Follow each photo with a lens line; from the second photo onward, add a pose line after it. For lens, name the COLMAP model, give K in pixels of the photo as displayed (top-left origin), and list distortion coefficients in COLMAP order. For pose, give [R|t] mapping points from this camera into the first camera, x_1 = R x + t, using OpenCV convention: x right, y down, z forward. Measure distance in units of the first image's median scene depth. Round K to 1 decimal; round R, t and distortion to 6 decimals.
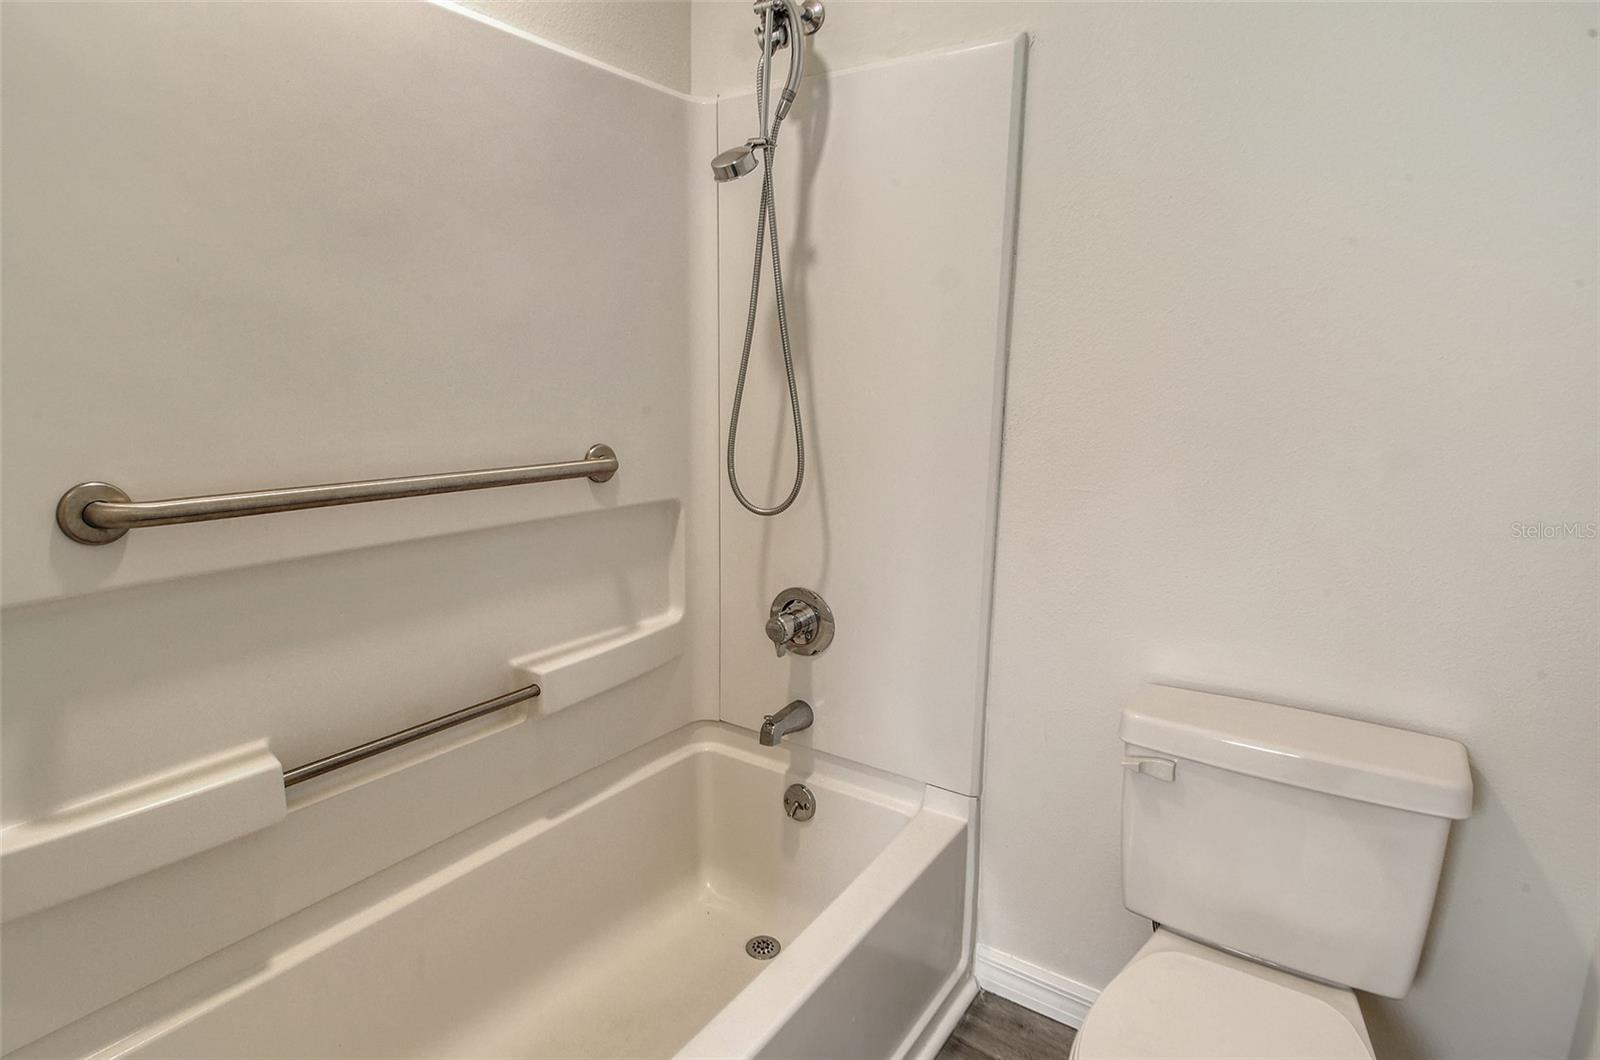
lens RADIAL K [[858.7, 0, 823.7], [0, 858.7, 525.4], [0, 0, 1]] dist [0.058735, -0.060958]
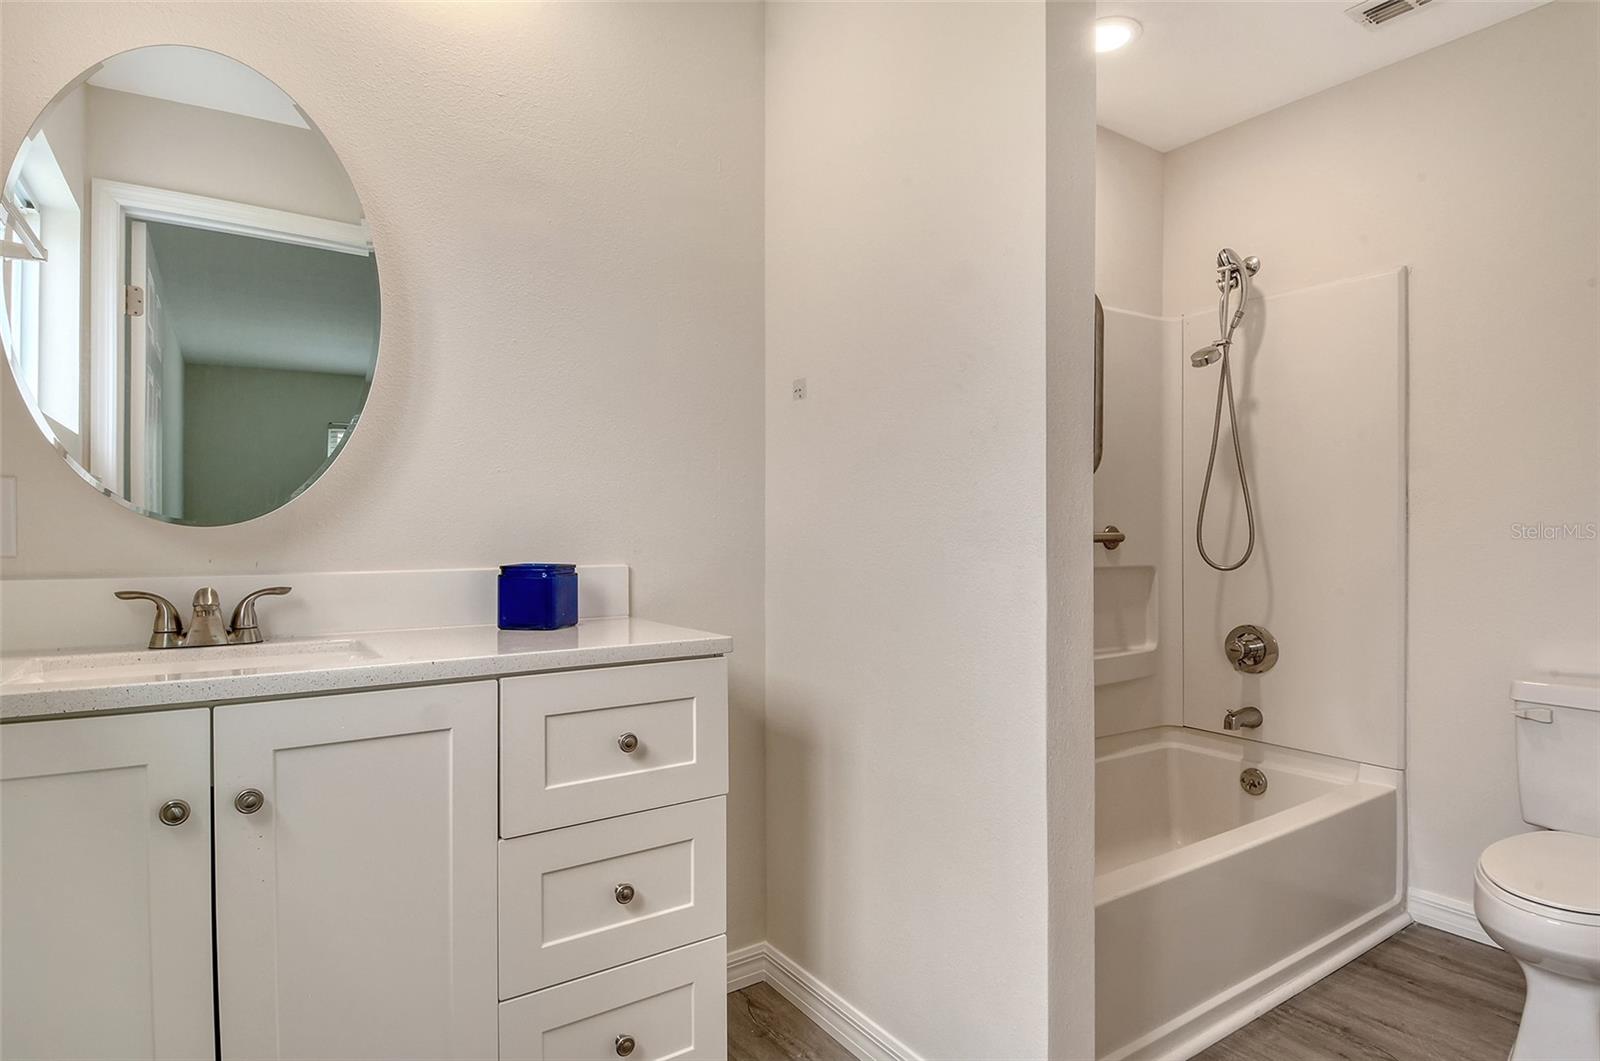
lens RADIAL K [[858.7, 0, 823.7], [0, 858.7, 525.9], [0, 0, 1]] dist [0.058735, -0.060958]
pose [[0.924018, -0.022115, -0.381708, -0.137593], [-0.047330, 0.984031, -0.171587, 0.208412], [0.379408, 0.176616, 0.908216, -0.682359]]
